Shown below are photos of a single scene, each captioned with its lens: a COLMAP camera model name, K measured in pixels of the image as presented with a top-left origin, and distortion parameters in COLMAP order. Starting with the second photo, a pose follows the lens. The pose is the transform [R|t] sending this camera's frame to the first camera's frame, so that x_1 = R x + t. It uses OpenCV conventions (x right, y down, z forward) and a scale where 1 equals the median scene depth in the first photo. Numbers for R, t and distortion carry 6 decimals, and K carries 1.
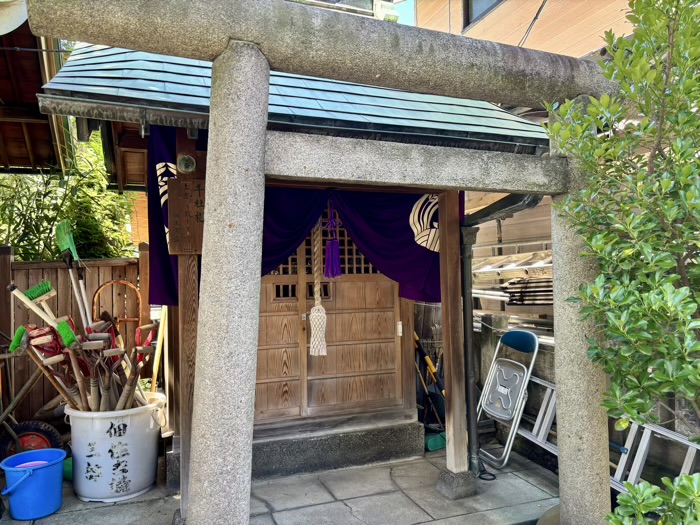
lens RADIAL K [[518.4, 0, 348.3], [0, 518.4, 261.8], [0, 0, 1]] dist [0.051410, -0.068010]
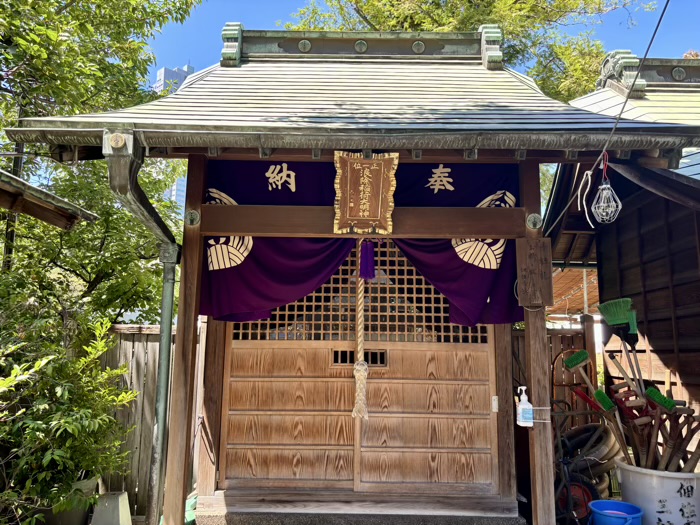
lens RADIAL K [[528.0, 0, 350.0], [0, 528.0, 260.7], [0, 0, 1]] dist [0.066512, -0.074312]
pose [[0.937582, -0.021588, -0.347095, -0.667385], [-0.022139, 0.992342, -0.121523, -0.004038], [0.347060, 0.121622, 0.929923, -0.325790]]
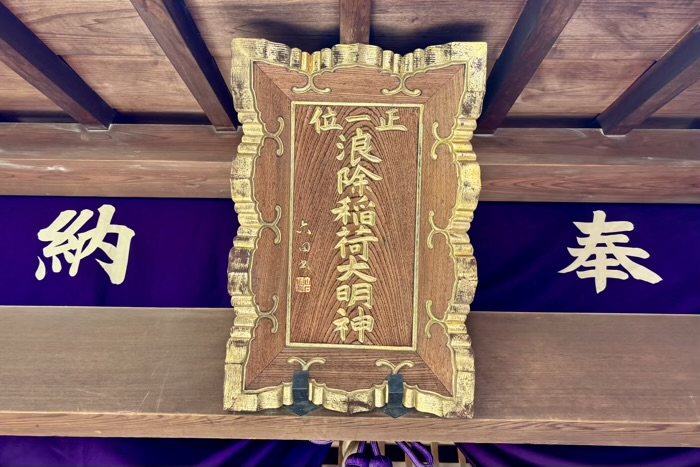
lens RADIAL K [[591.1, 0, 350.0], [0, 591.1, 233.5], [0, 0, 1]] dist [0.004626, 0.001906]
pose [[0.935243, -0.202548, -0.290335, -0.885323], [-0.030647, 0.770737, -0.636416, -0.067711], [0.352677, 0.604102, 0.714619, 0.333596]]
